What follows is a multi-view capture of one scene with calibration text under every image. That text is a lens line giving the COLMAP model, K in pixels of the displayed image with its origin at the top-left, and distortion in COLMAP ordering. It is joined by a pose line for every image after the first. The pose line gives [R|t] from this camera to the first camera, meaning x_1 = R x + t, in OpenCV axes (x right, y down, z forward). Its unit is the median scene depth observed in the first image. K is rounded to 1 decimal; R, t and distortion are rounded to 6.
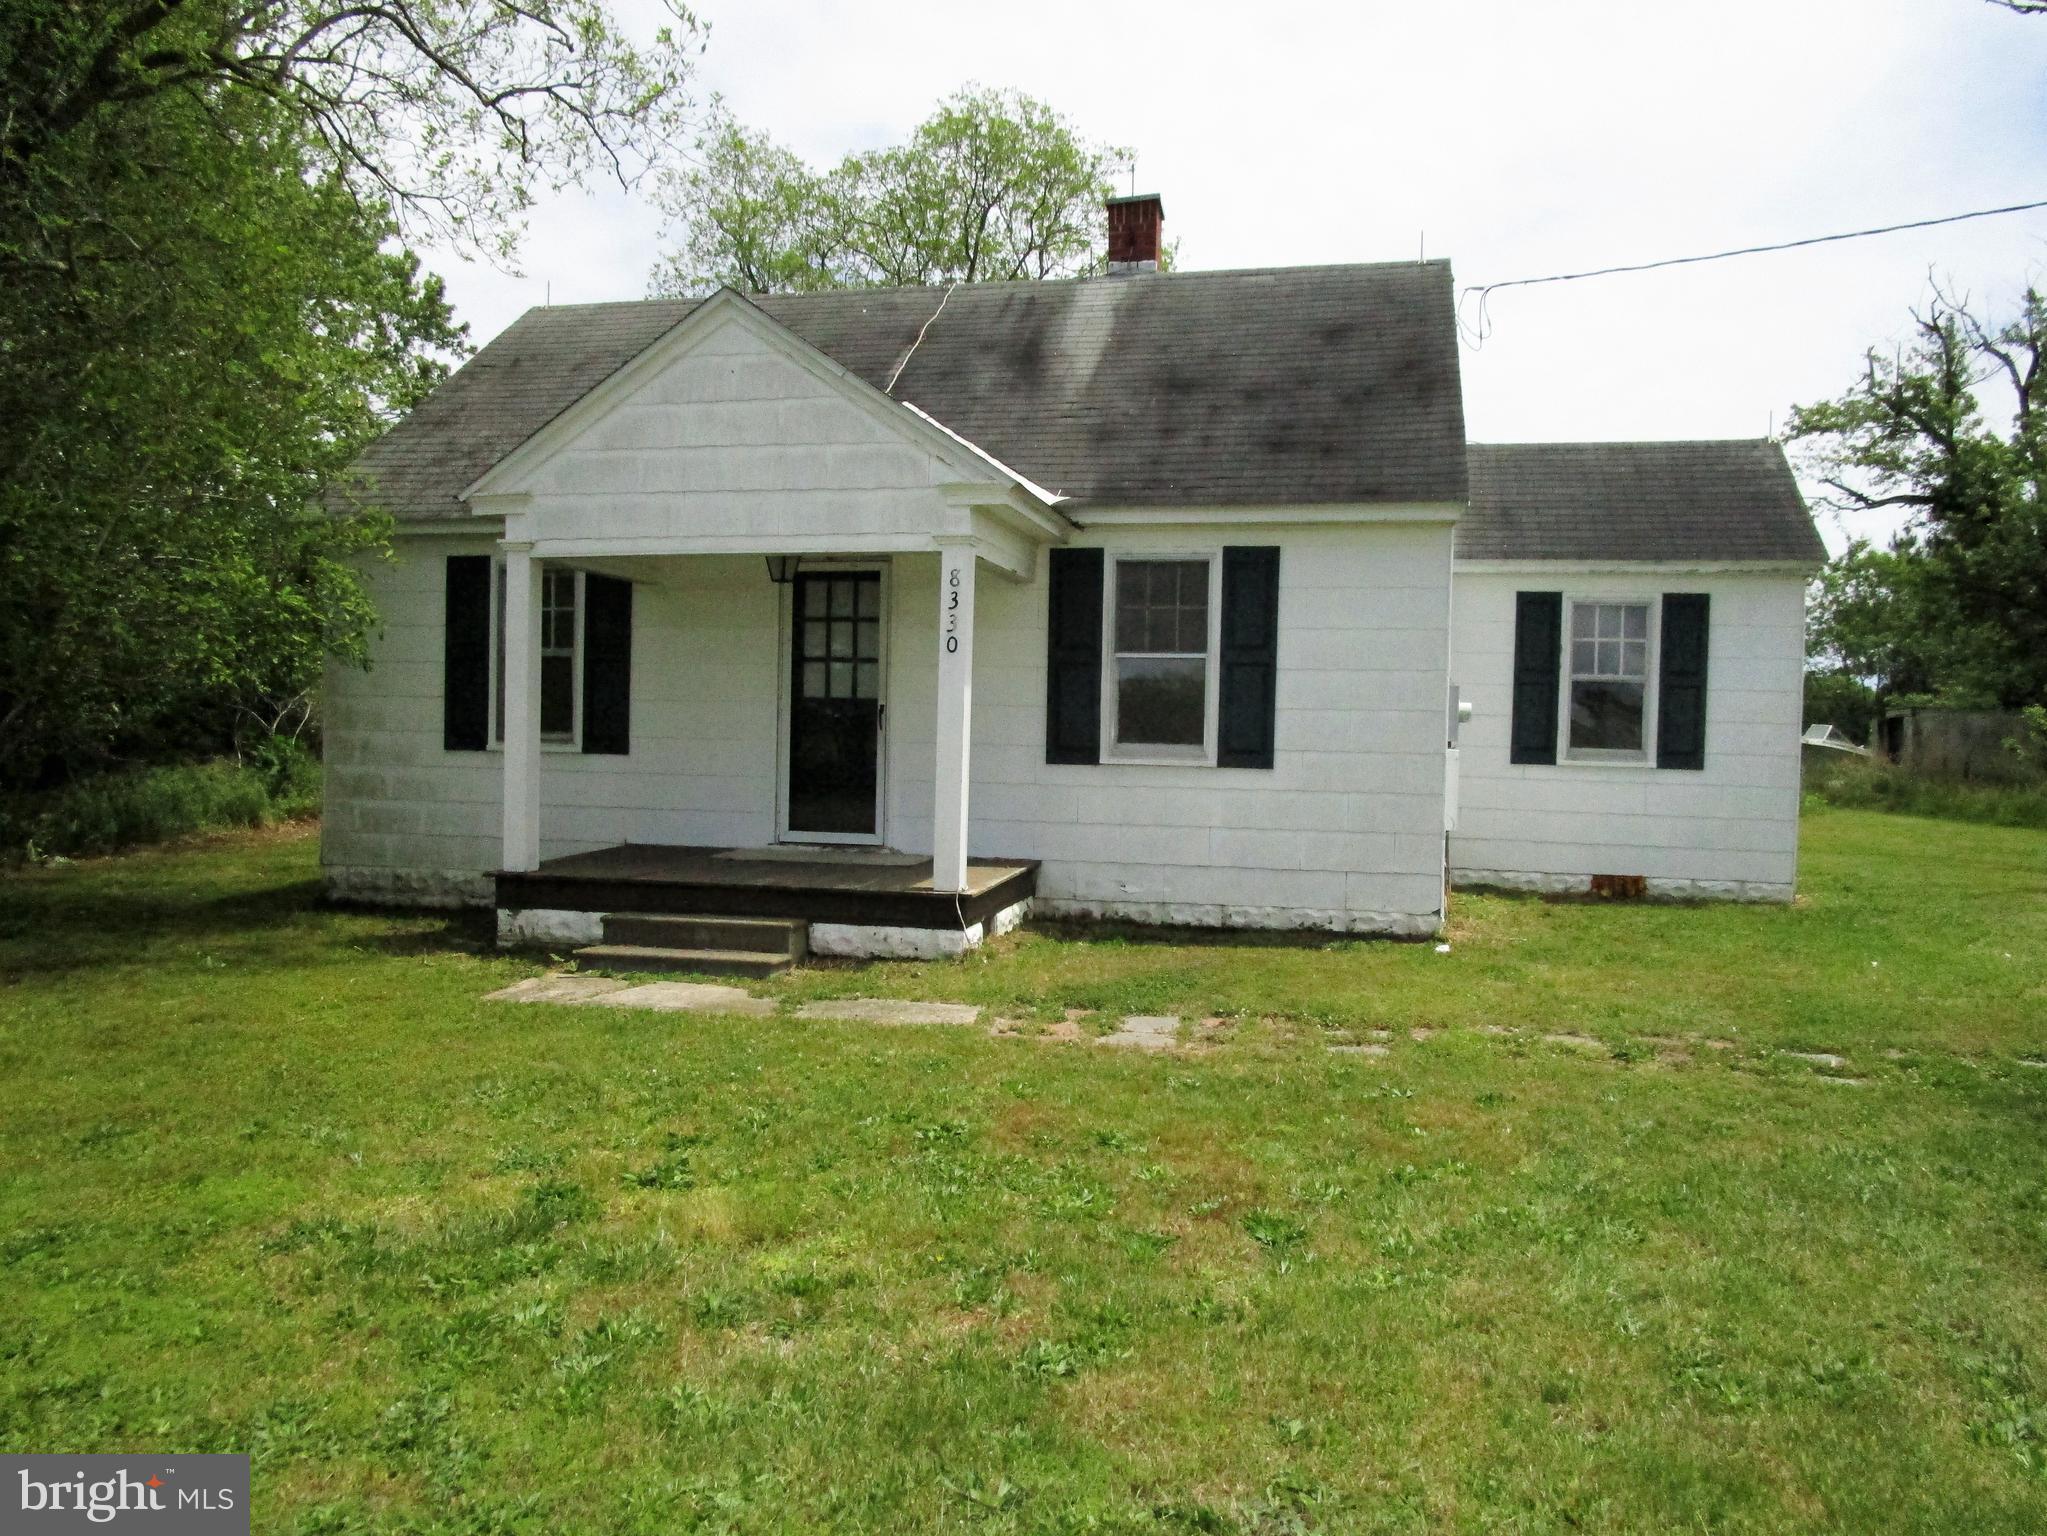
lens RADIAL K [[1434.7, 0, 1038.5], [0, 1434.7, 779.9], [0, 0, 1]] dist [-0.042481, 0.014202]
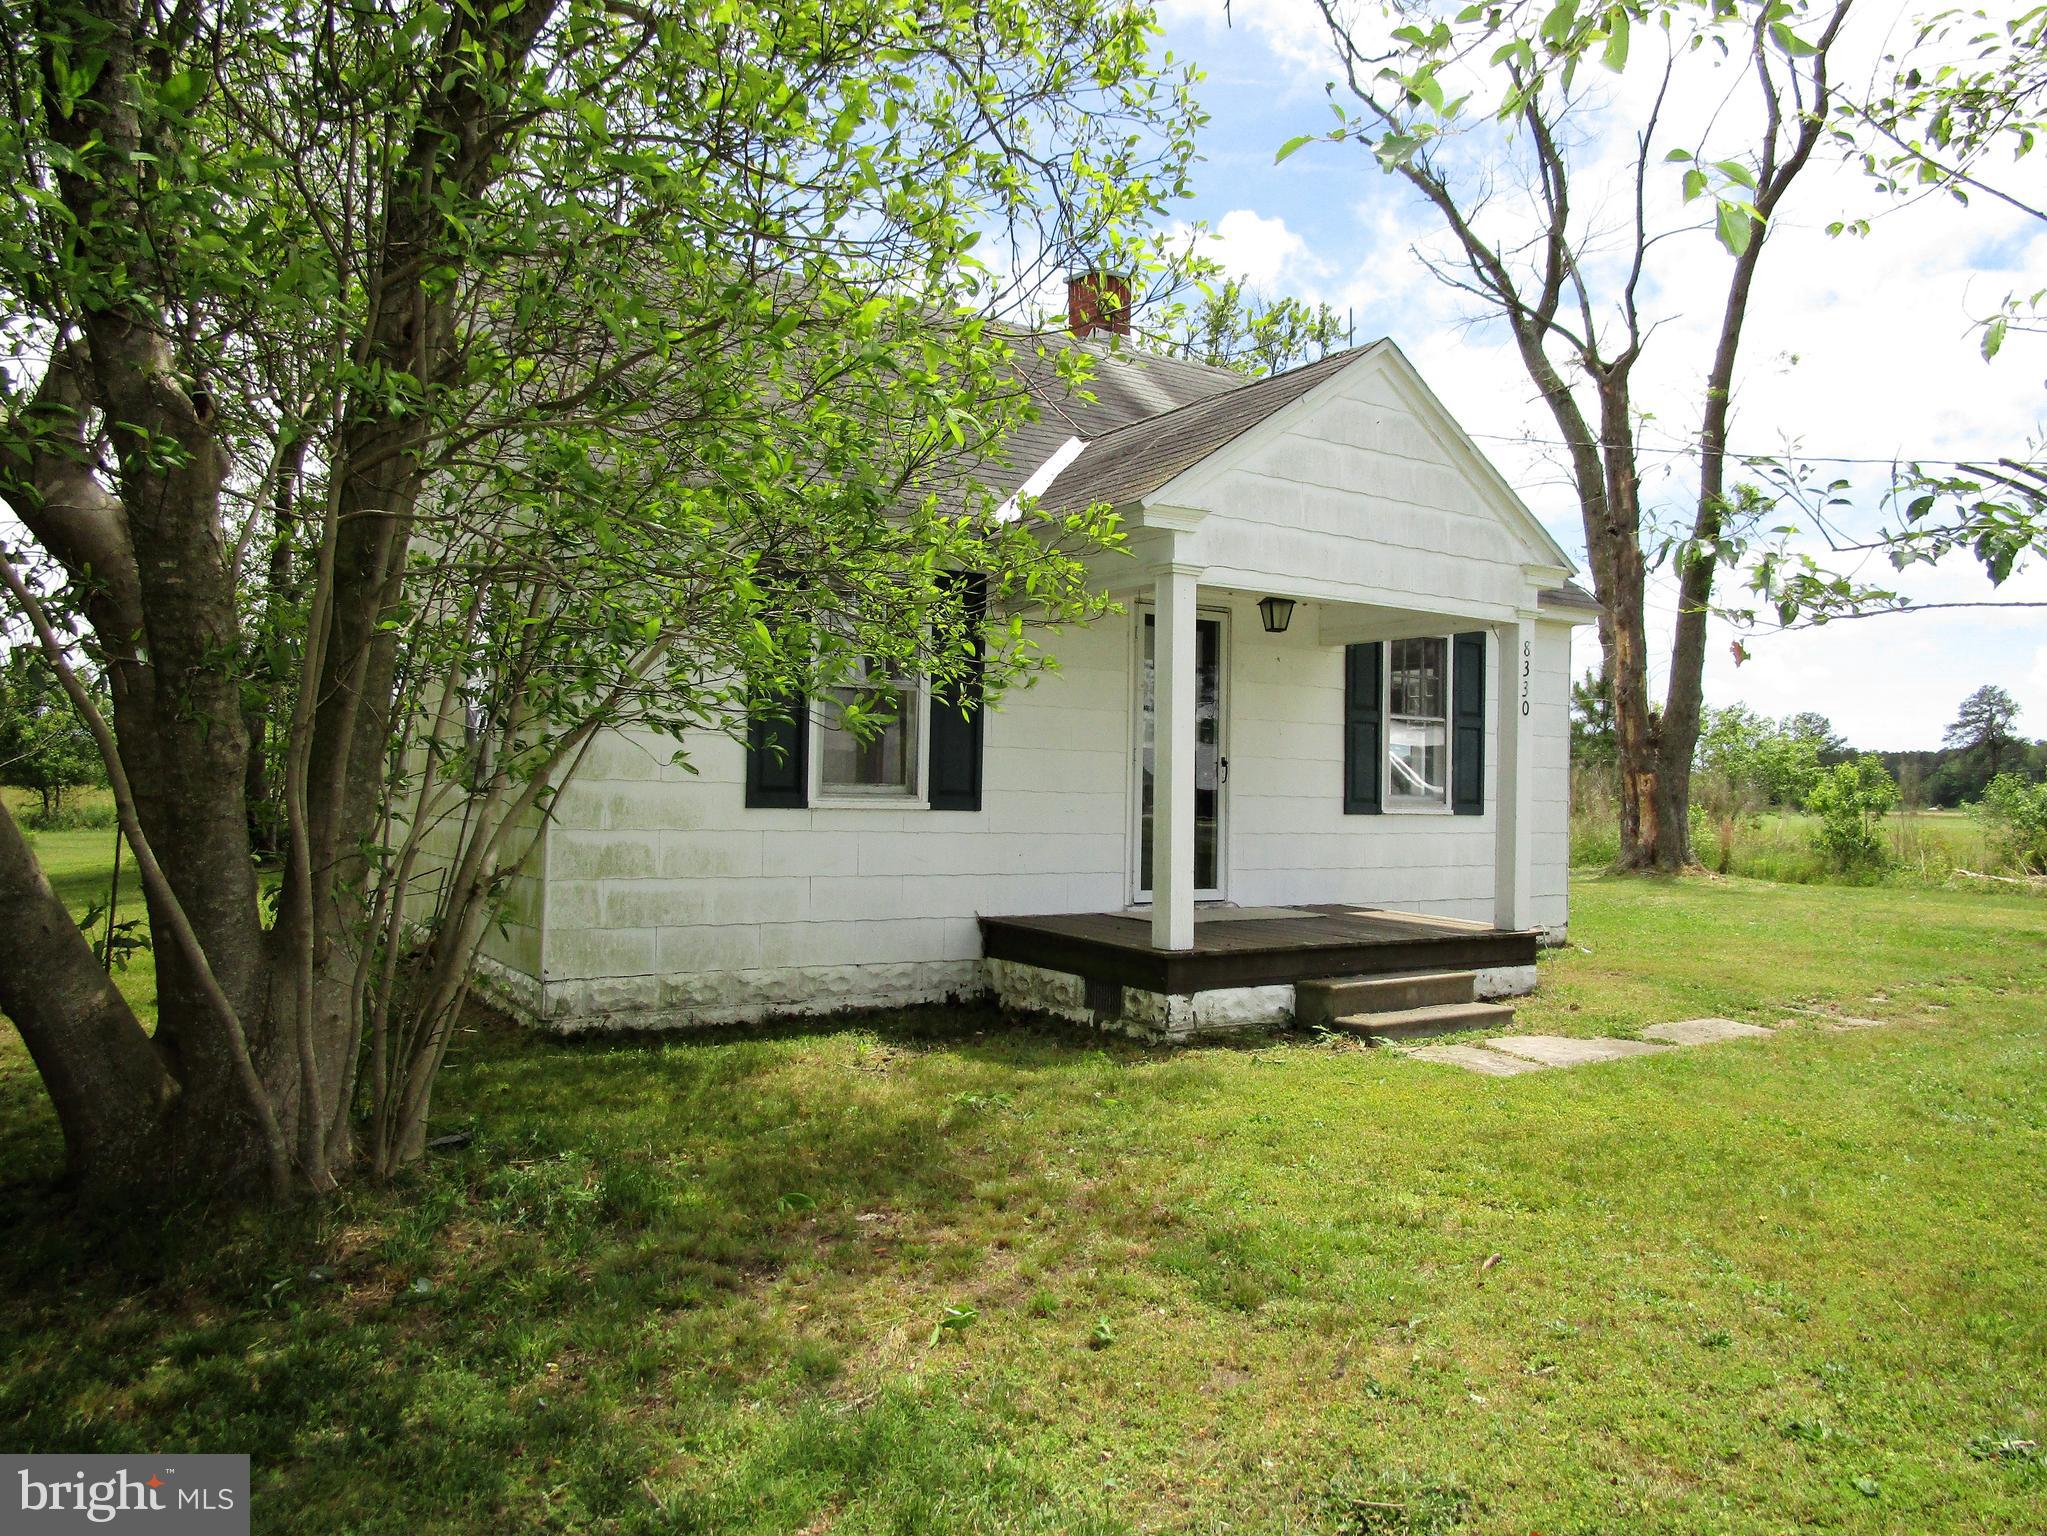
lens RADIAL K [[1434.7, 0, 1014.8], [0, 1434.7, 781.5], [0, 0, 1]] dist [-0.042481, 0.014202]
pose [[0.700202, -0.000389, 0.713945, -0.878255], [0.019179, 0.999649, -0.018266, -0.019091], [-0.713687, 0.026483, 0.699964, 0.394553]]
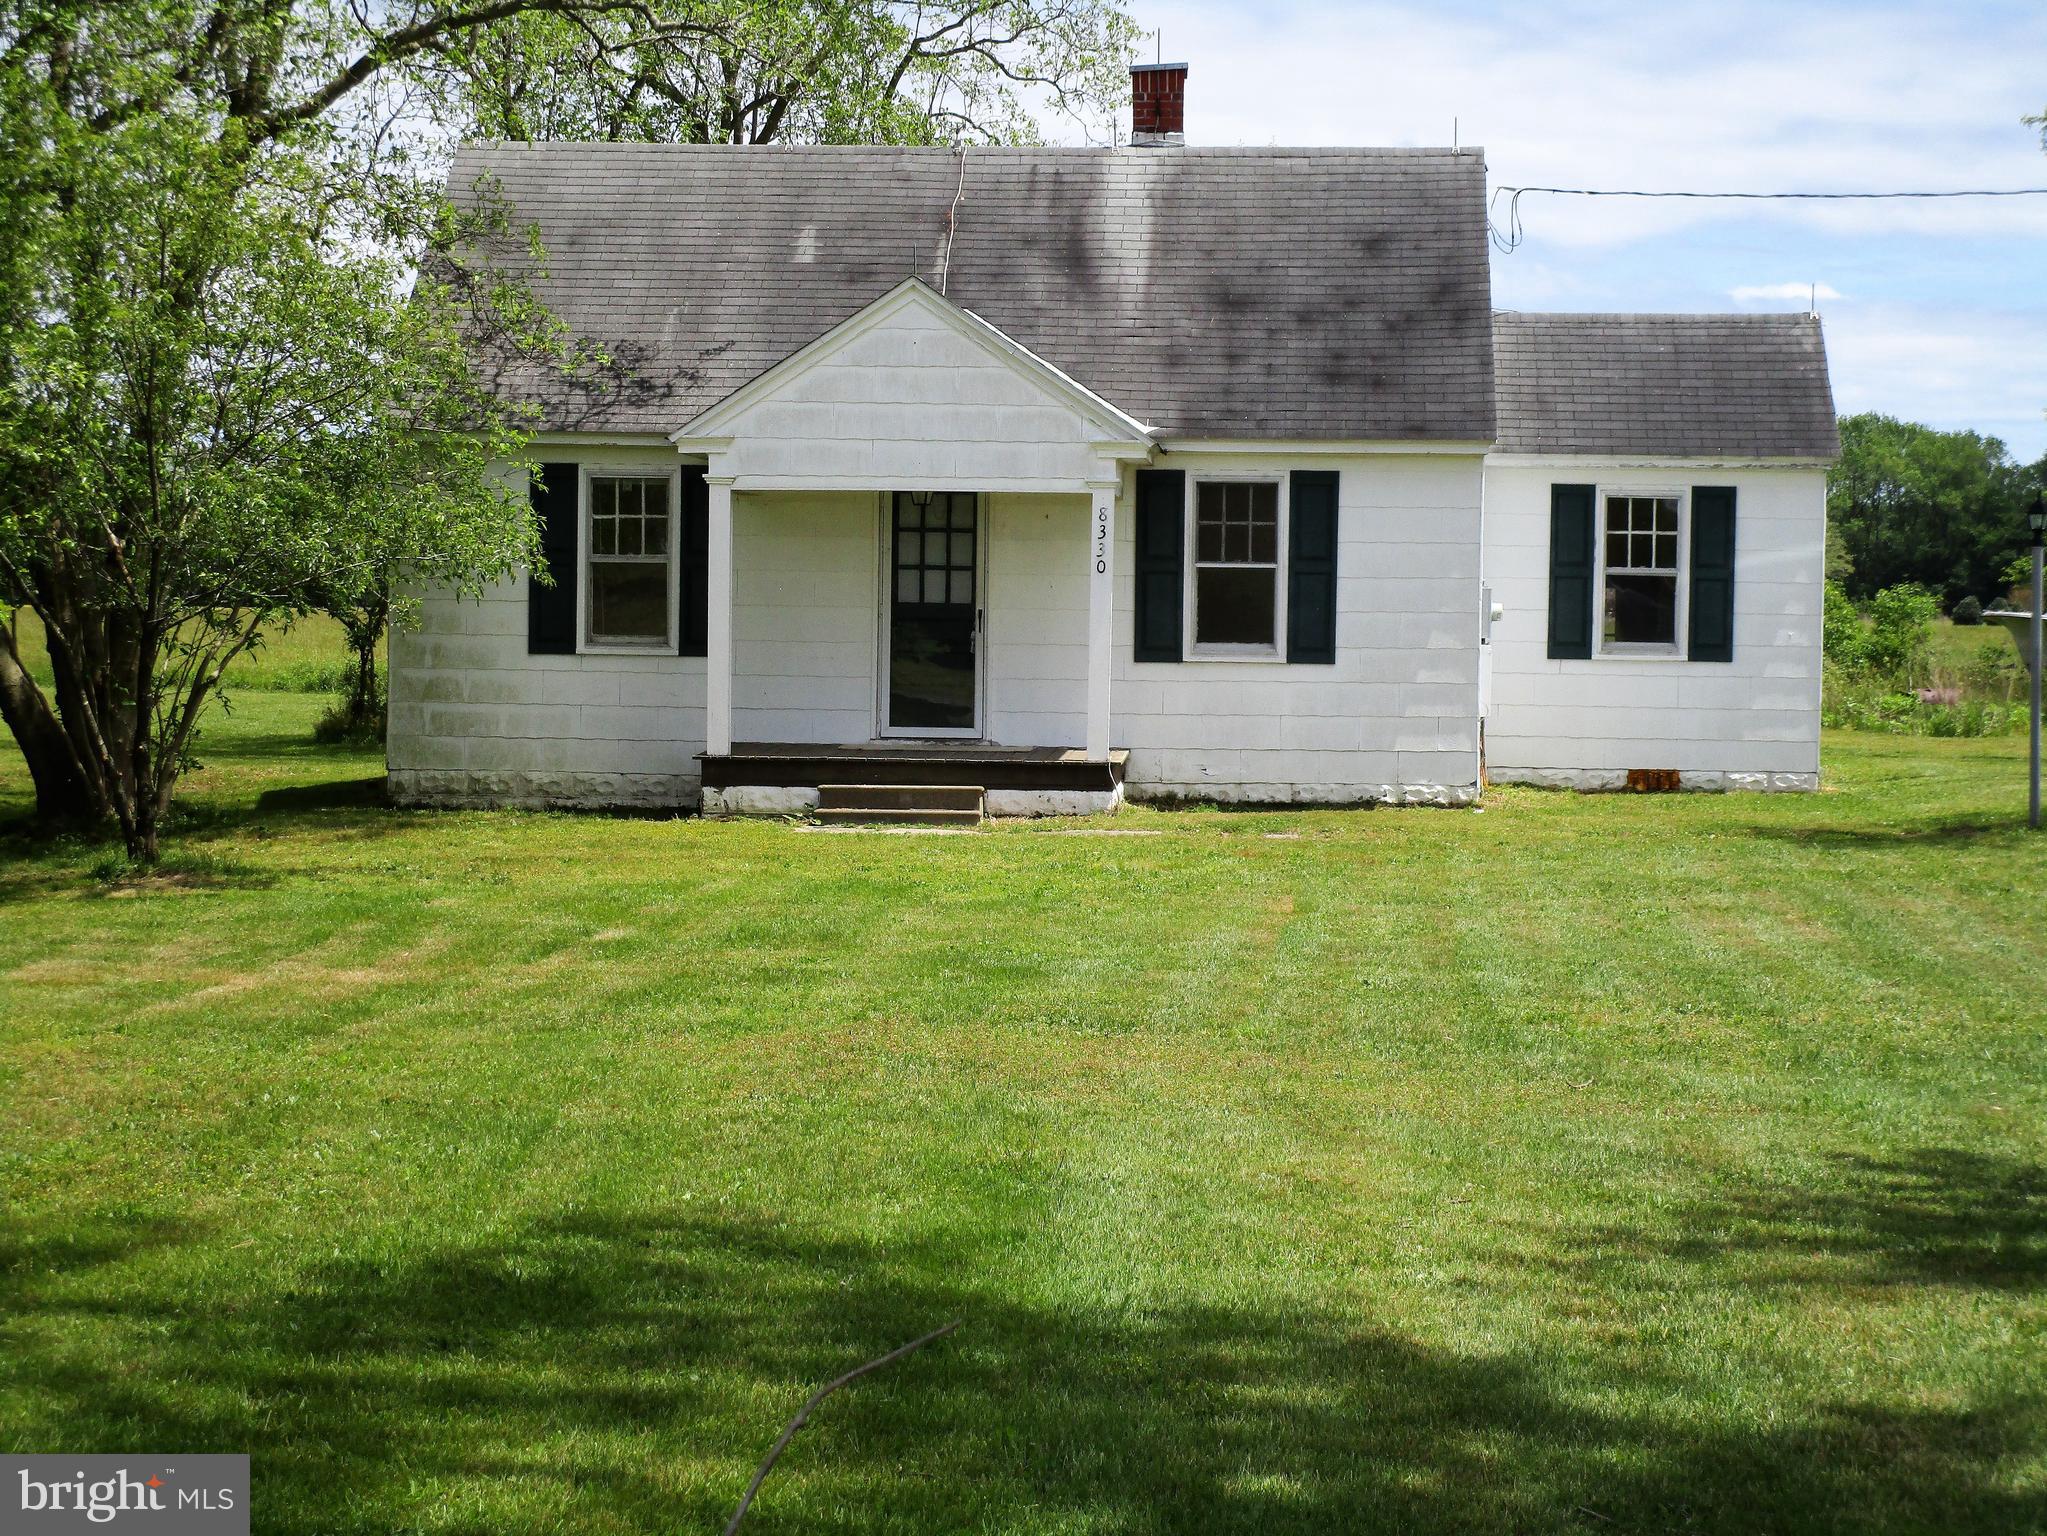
lens RADIAL K [[3943.5, 0, 1045.6], [0, 3943.5, 787.3], [0, 0, 1]] dist [-0.013755, 0.000000]
pose [[0.987055, -0.014155, 0.159758, -0.520940], [0.011735, 0.999802, 0.016084, 0.034519], [-0.159954, -0.014001, 0.987025, -1.902205]]
